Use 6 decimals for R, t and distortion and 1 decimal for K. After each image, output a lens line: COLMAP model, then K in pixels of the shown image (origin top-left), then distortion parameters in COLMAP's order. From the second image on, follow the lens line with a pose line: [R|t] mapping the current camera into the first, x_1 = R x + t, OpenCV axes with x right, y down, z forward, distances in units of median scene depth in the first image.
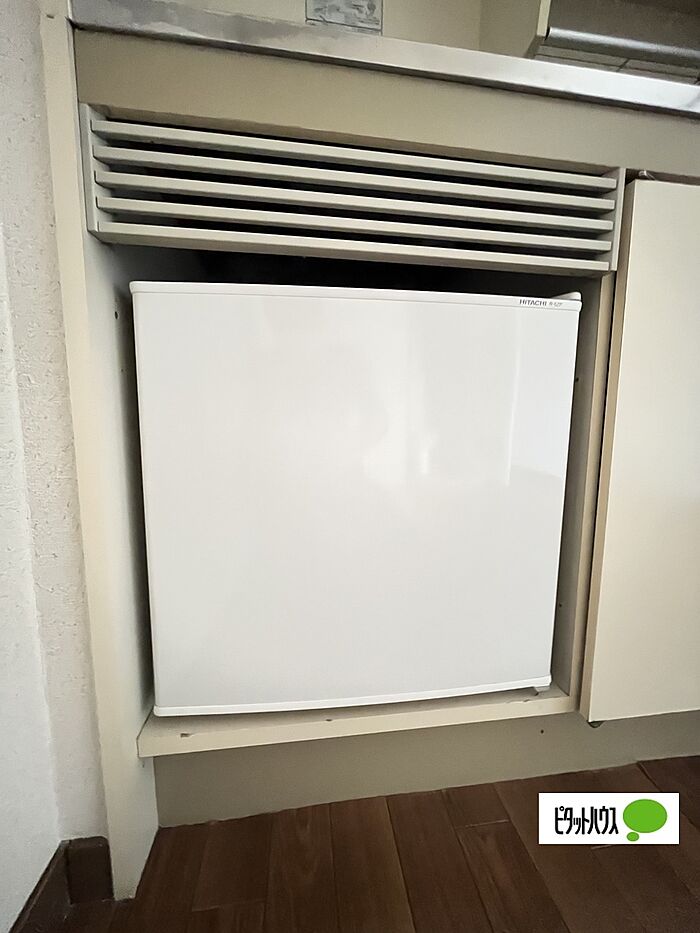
lens RADIAL K [[372.3, 0, 352.3], [0, 372.3, 465.8], [0, 0, 1]] dist [-0.002806, -0.000217]
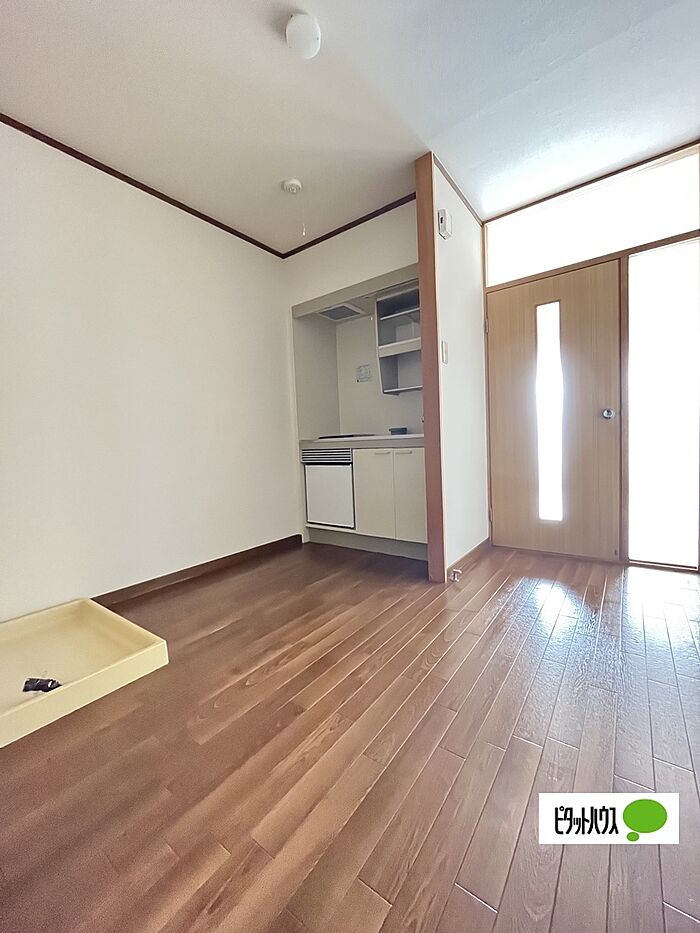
lens RADIAL K [[372.3, 0, 357.1], [0, 372.3, 465.0], [0, 0, 1]] dist [-0.002806, -0.000217]
pose [[0.716933, -0.002138, -0.697139, 5.599255], [-0.034938, 0.998629, -0.038993, -0.207926], [0.696266, 0.052312, 0.715875, -3.853235]]
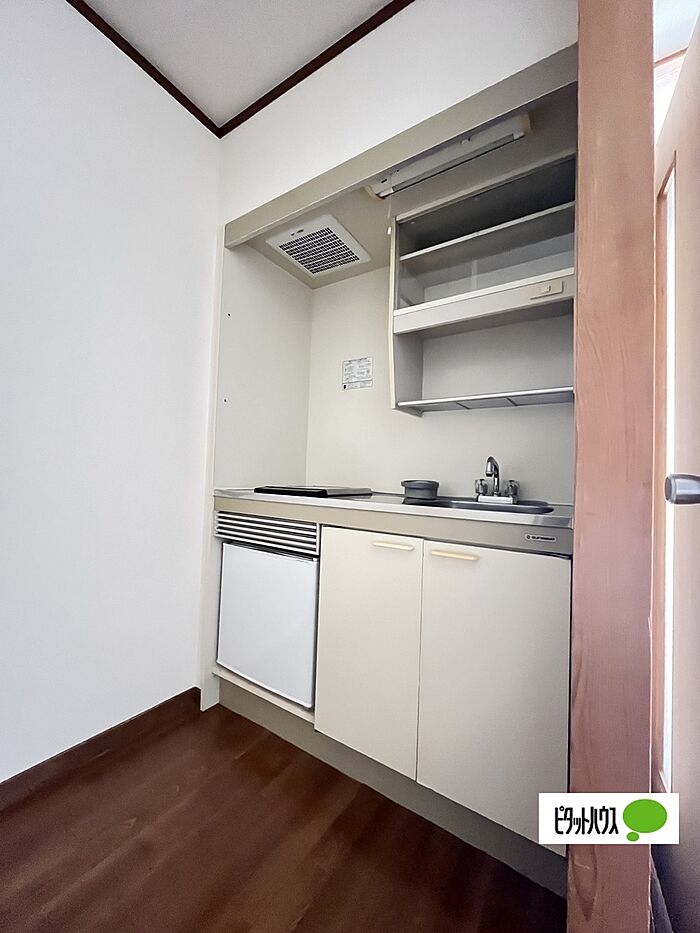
lens RADIAL K [[372.3, 0, 349.3], [0, 372.3, 462.5], [0, 0, 1]] dist [-0.002806, -0.000217]
pose [[0.742713, -0.010119, -0.669533, 2.896290], [-0.106826, 0.985289, -0.133393, -0.893148], [0.661033, 0.170597, 0.730706, -1.115119]]
